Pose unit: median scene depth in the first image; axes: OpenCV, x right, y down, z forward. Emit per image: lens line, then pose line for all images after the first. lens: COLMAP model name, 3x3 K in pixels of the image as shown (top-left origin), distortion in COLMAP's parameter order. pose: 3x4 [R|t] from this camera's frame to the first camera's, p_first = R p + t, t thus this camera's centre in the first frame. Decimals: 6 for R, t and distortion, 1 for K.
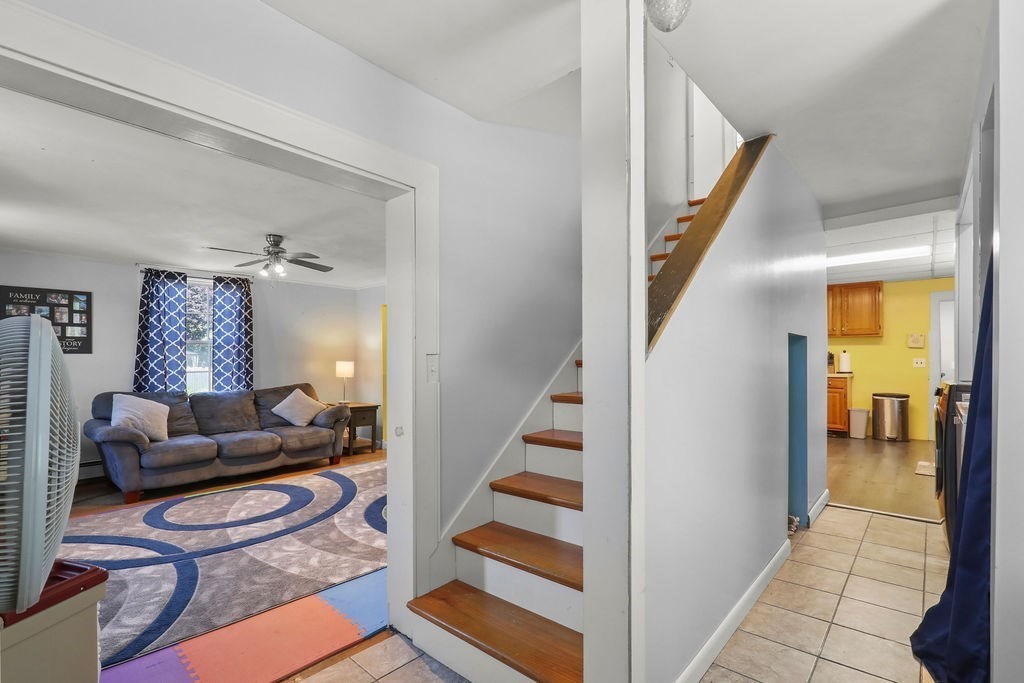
lens RADIAL K [[464.9, 0, 515.0], [0, 464.9, 355.1], [0, 0, 1]] dist [0.000200, -0.000122]
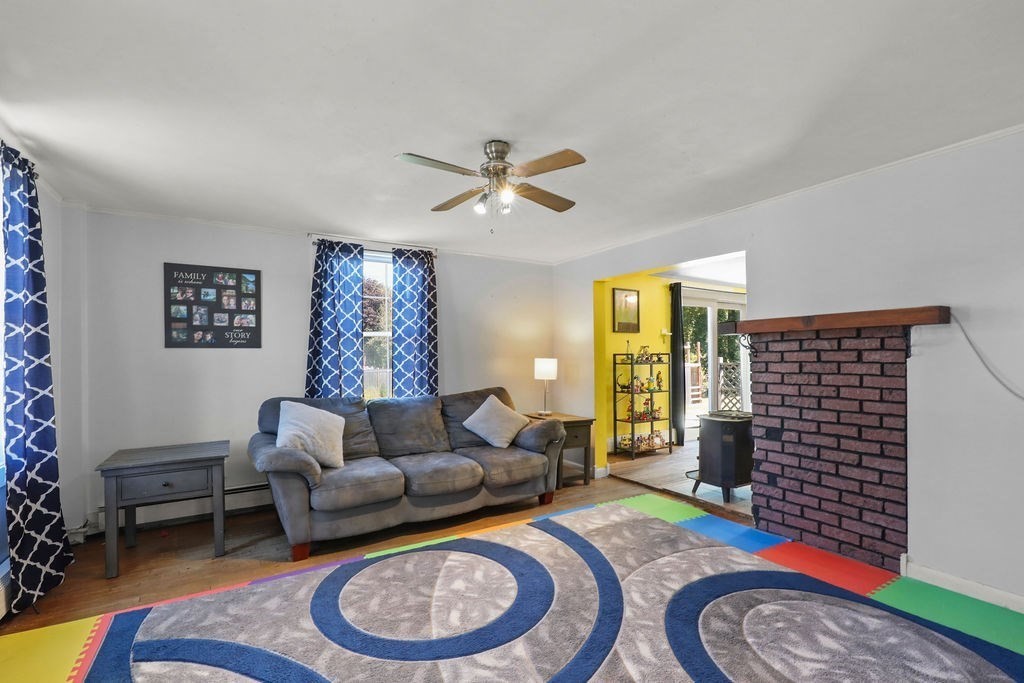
lens RADIAL K [[464.9, 0, 515.0], [0, 464.9, 355.1], [0, 0, 1]] dist [0.000200, -0.000122]
pose [[0.959649, -0.003566, -0.281177, -0.266371], [0.003535, 0.999994, -0.000617, 0.010898], [0.281178, -0.000402, 0.959656, 0.353738]]
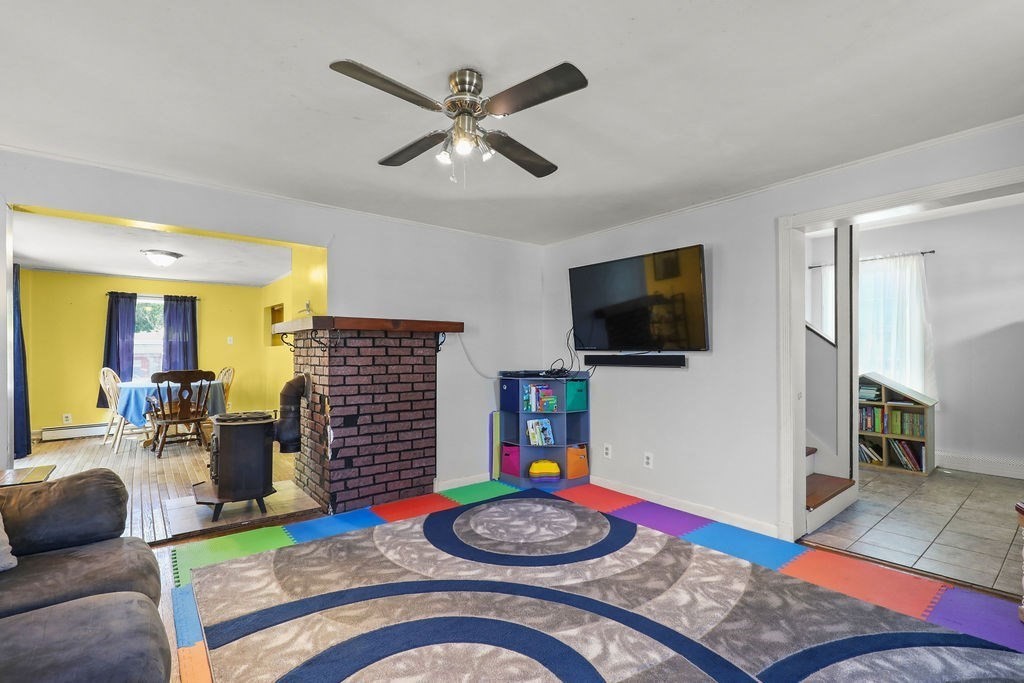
lens RADIAL K [[464.9, 0, 515.0], [0, 464.9, 355.1], [0, 0, 1]] dist [0.000200, -0.000122]
pose [[0.164922, -0.002713, 0.986303, -0.785160], [-0.002279, 0.999992, 0.003131, 0.016837], [-0.986304, -0.002765, 0.164914, 0.714805]]
